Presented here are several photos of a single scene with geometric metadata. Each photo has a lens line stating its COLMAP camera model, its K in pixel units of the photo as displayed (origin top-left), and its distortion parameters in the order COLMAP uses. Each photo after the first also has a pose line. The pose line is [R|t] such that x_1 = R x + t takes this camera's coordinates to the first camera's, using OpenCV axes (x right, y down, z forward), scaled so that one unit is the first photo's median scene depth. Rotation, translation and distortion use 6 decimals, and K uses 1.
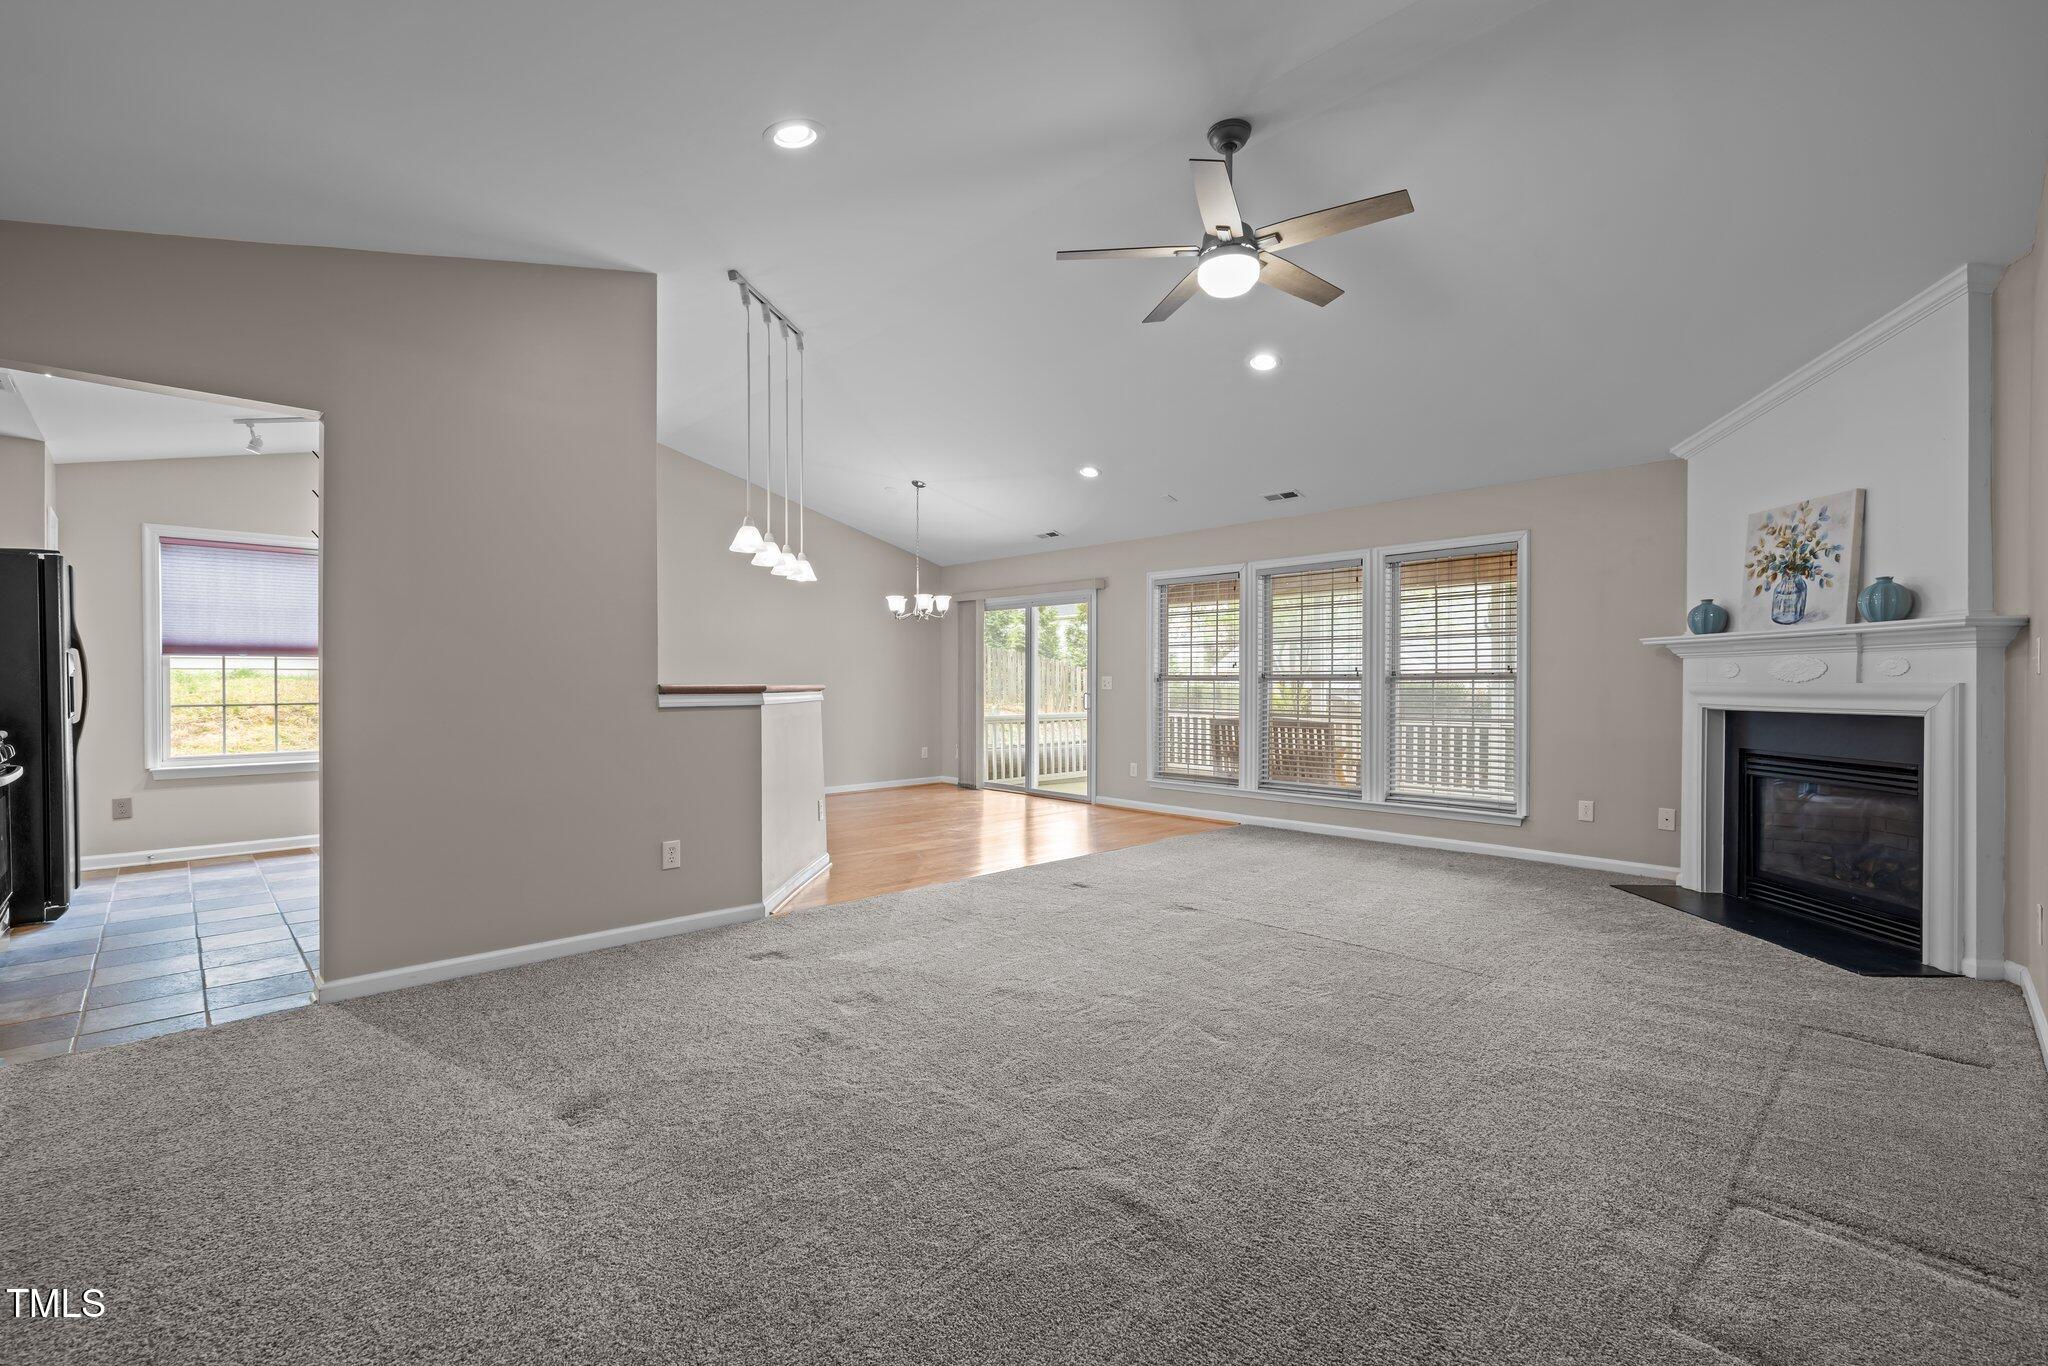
lens RADIAL K [[889.7, 0, 1017.6], [0, 889.7, 690.4], [0, 0, 1]] dist [0.008174, 0.000360]
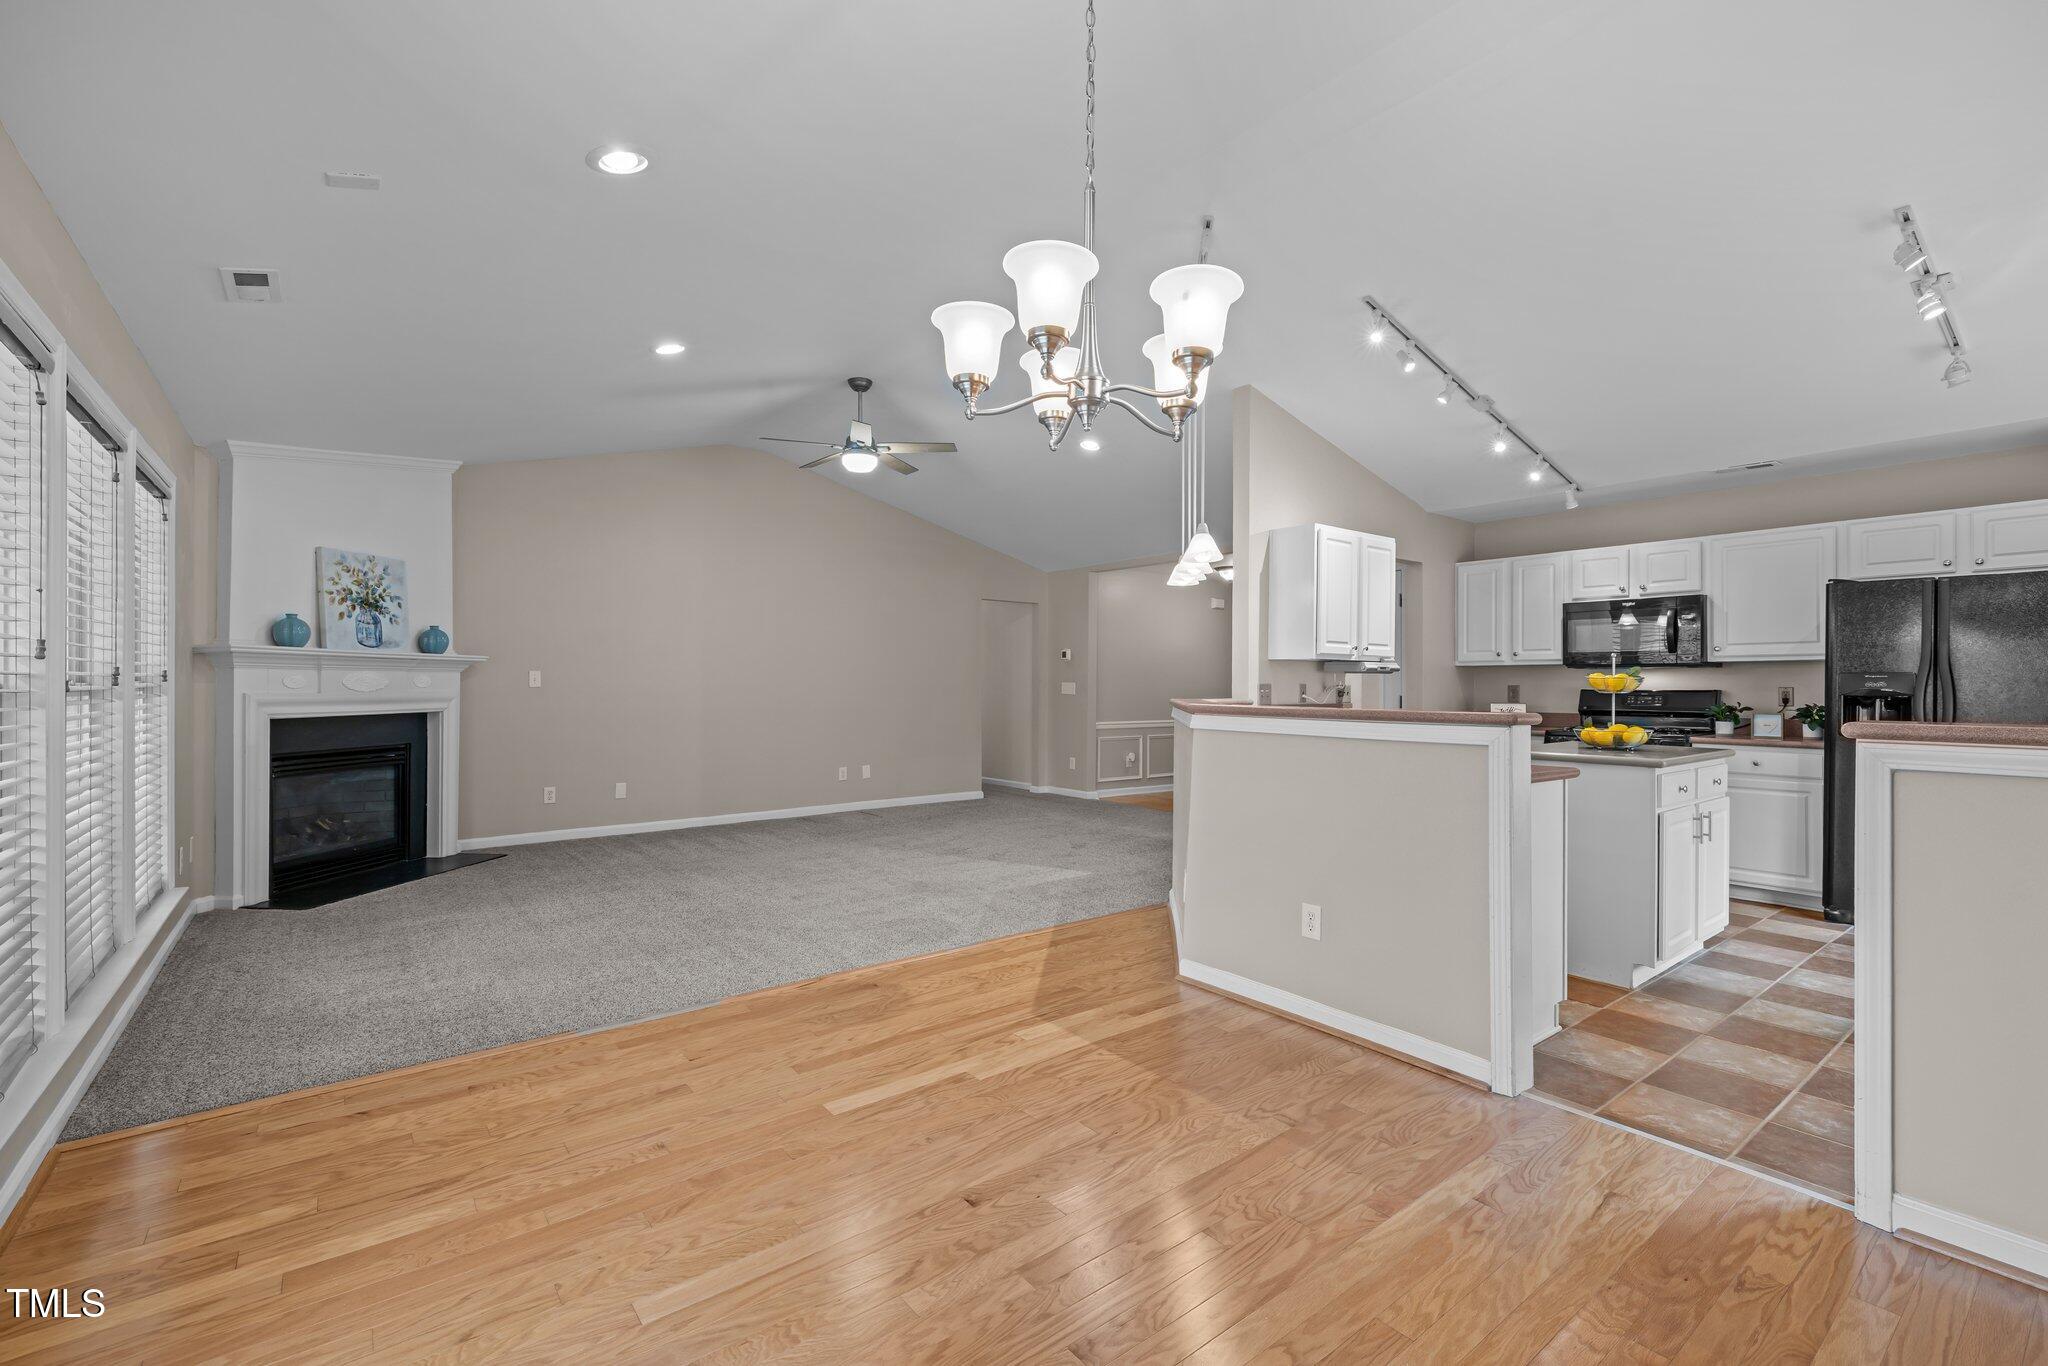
lens RADIAL K [[889.7, 0, 1031.2], [0, 889.7, 683.5], [0, 0, 1]] dist [0.008174, 0.000360]
pose [[-0.996259, -0.005595, 0.086232, -0.192238], [-0.005058, 0.999966, 0.006453, -0.032407], [-0.086265, 0.005993, -0.996254, 2.068393]]
